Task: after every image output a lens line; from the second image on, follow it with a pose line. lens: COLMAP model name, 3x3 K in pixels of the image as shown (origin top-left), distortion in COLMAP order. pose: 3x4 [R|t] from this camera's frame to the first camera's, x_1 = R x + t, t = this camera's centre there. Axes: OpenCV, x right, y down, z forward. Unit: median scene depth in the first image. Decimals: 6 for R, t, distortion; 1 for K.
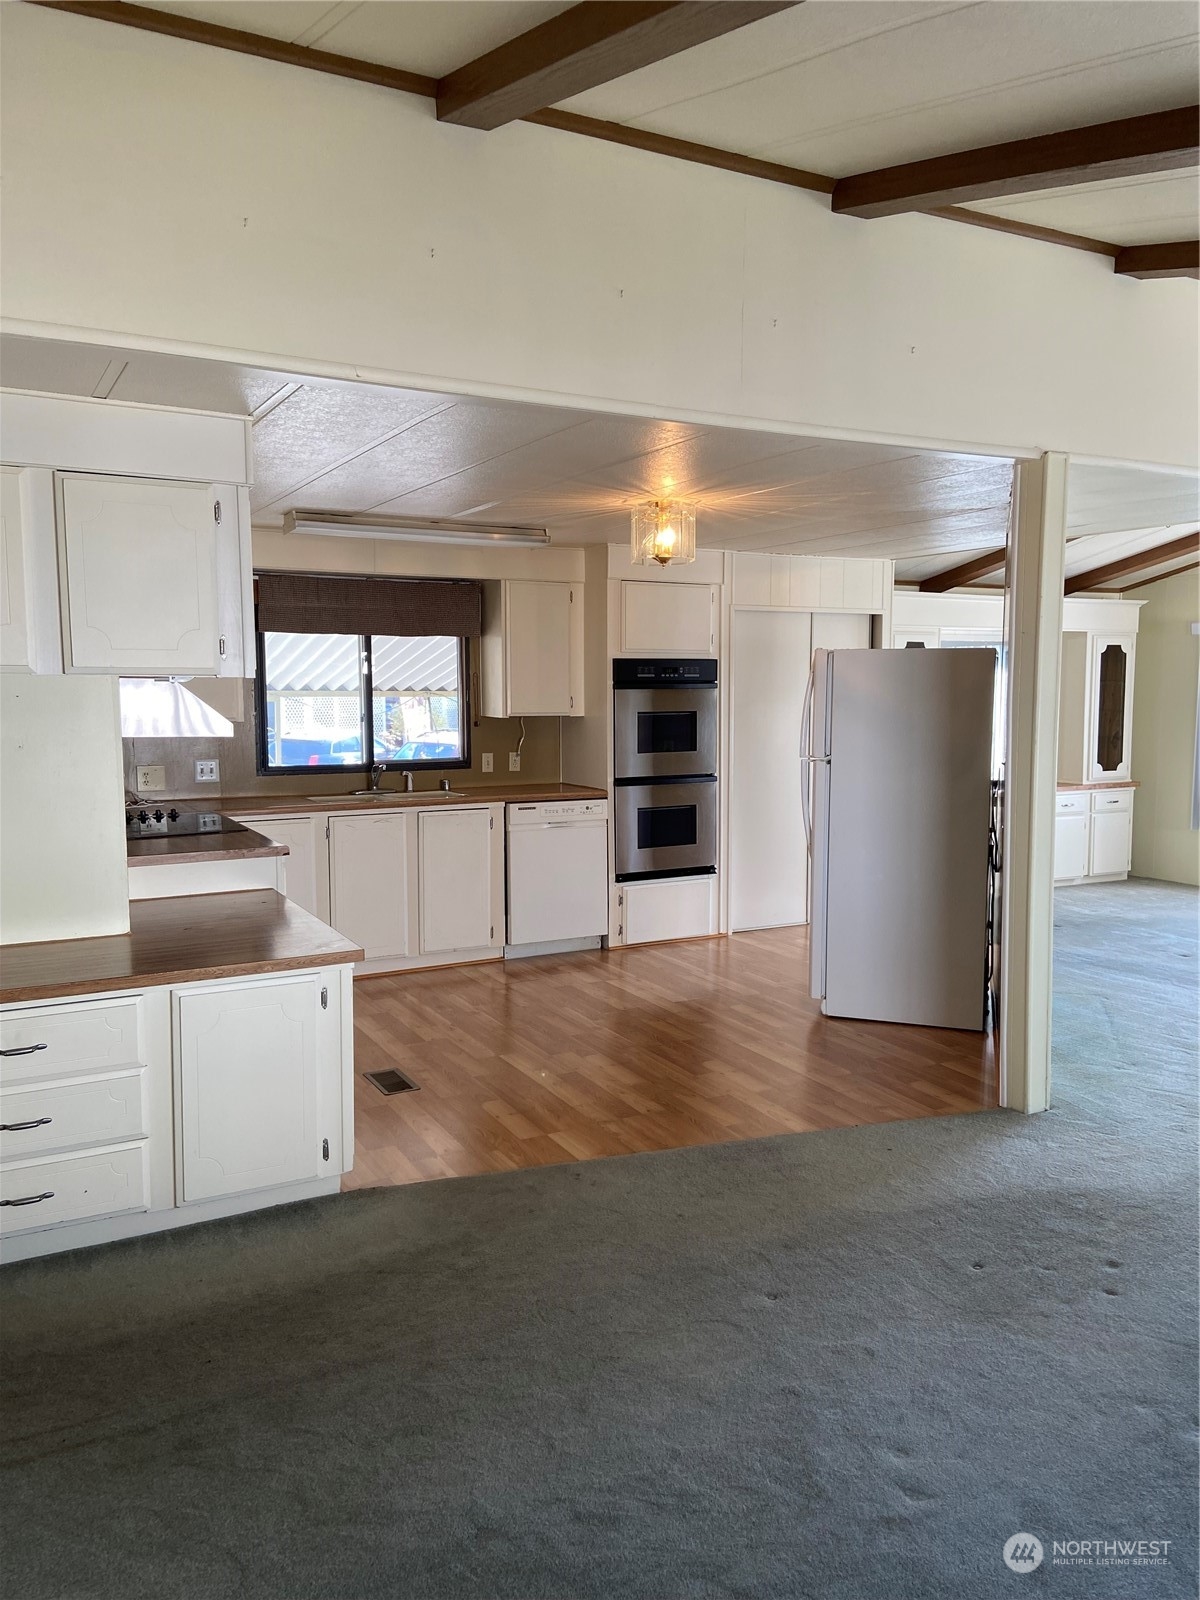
lens RADIAL K [[1184.8, 0, 607.0], [0, 1184.8, 793.7], [0, 0, 1]] dist [0.097397, -0.138895]
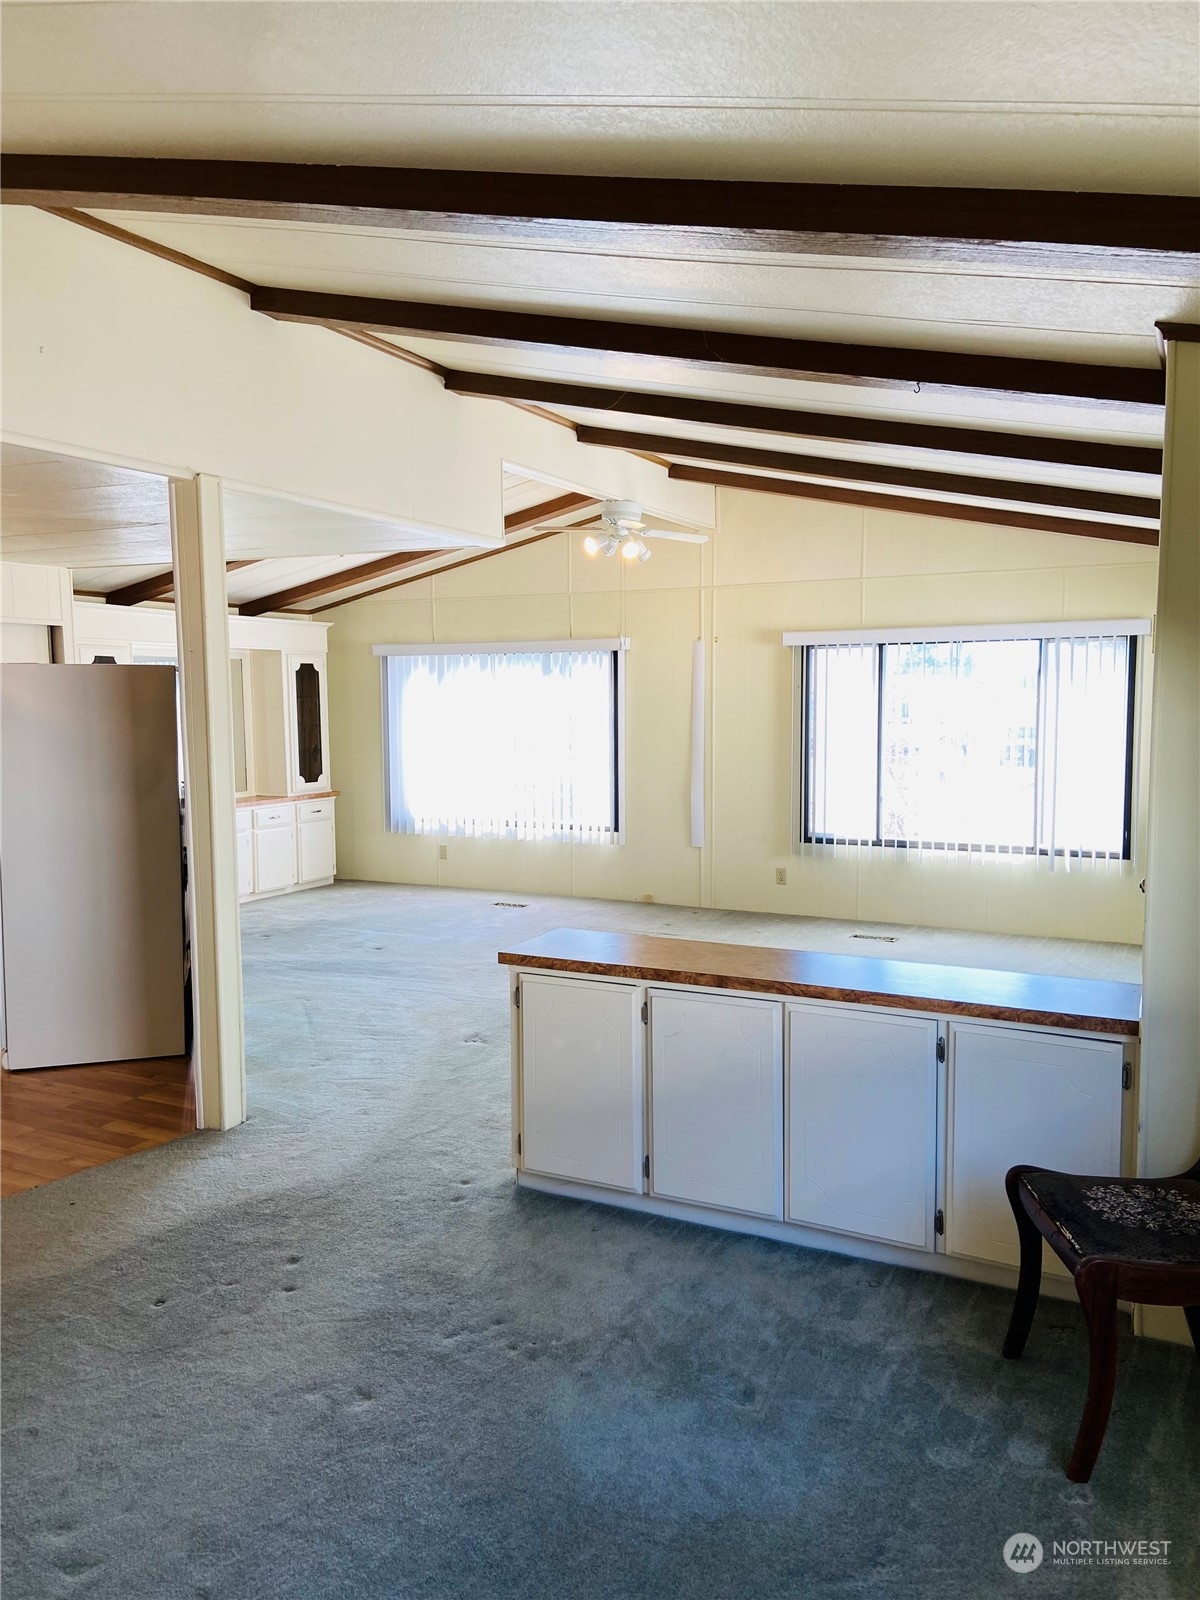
lens RADIAL K [[1184.8, 0, 607.0], [0, 1184.8, 793.7], [0, 0, 1]] dist [0.097397, -0.138895]
pose [[0.809701, -0.051869, 0.584546, 0.035869], [0.058832, 0.998243, 0.007085, -0.002827], [-0.583887, 0.028654, 0.811329, -0.009623]]
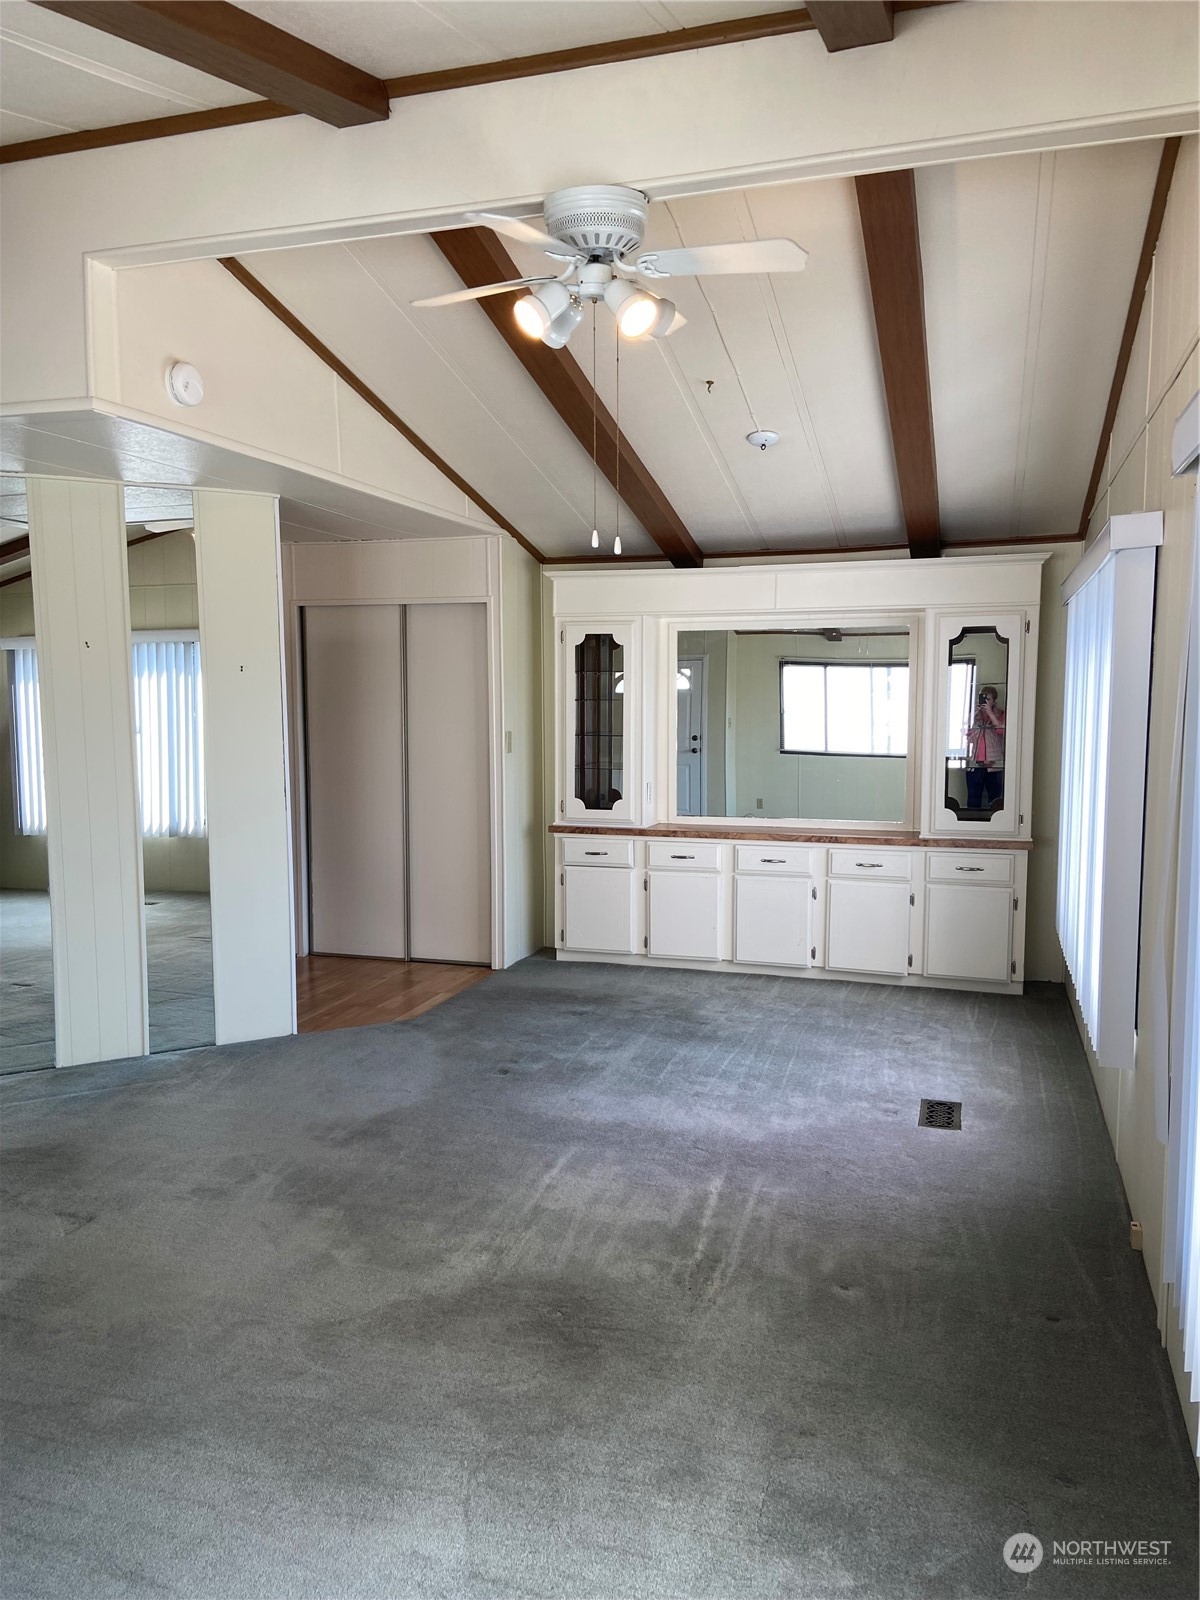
lens RADIAL K [[1184.8, 0, 607.0], [0, 1184.8, 793.7], [0, 0, 1]] dist [0.097397, -0.138895]
pose [[0.694797, 0.067217, -0.716058, 1.740872], [-0.065881, 0.997385, 0.029700, -0.093889], [0.716182, 0.026539, 0.697408, 0.951488]]
